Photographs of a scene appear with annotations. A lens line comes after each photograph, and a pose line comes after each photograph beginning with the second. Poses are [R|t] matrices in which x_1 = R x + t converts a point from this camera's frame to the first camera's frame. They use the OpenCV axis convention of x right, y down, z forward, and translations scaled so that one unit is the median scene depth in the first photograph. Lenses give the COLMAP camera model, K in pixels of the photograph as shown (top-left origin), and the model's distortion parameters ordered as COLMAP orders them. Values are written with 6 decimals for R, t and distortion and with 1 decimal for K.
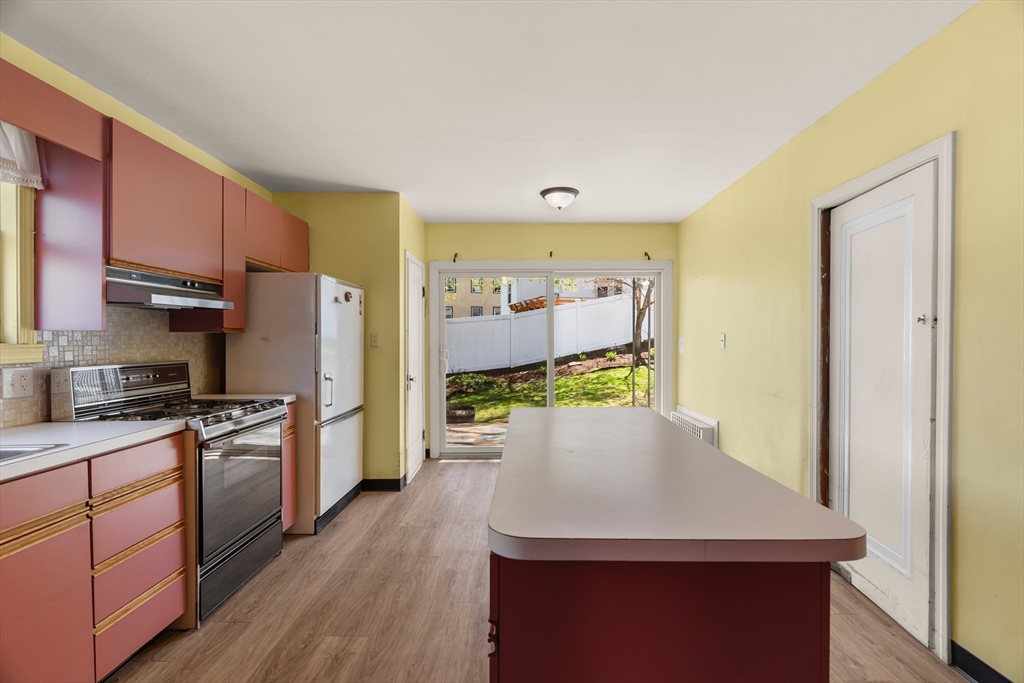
lens RADIAL K [[485.0, 0, 514.5], [0, 485.0, 343.3], [0, 0, 1]] dist [-0.001570, -0.000072]
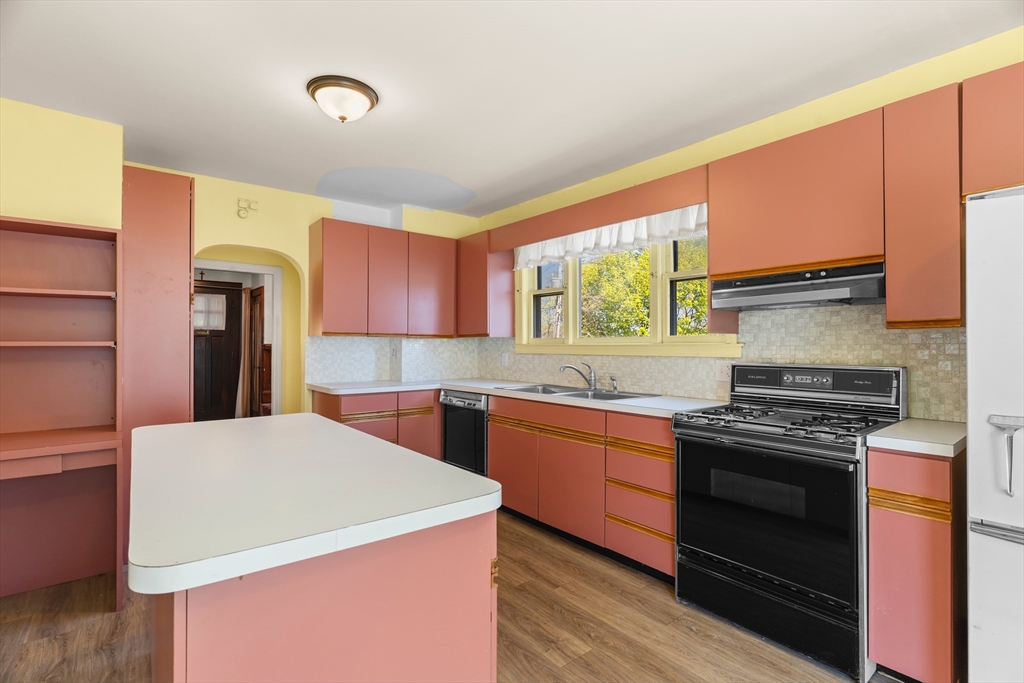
lens RADIAL K [[485.0, 0, 517.3], [0, 485.0, 339.6], [0, 0, 1]] dist [-0.001570, -0.000072]
pose [[-0.772676, 0.001300, -0.634800, 0.318490], [0.002019, 0.999998, -0.000409, -0.010527], [0.634798, -0.001597, -0.772677, 1.551518]]
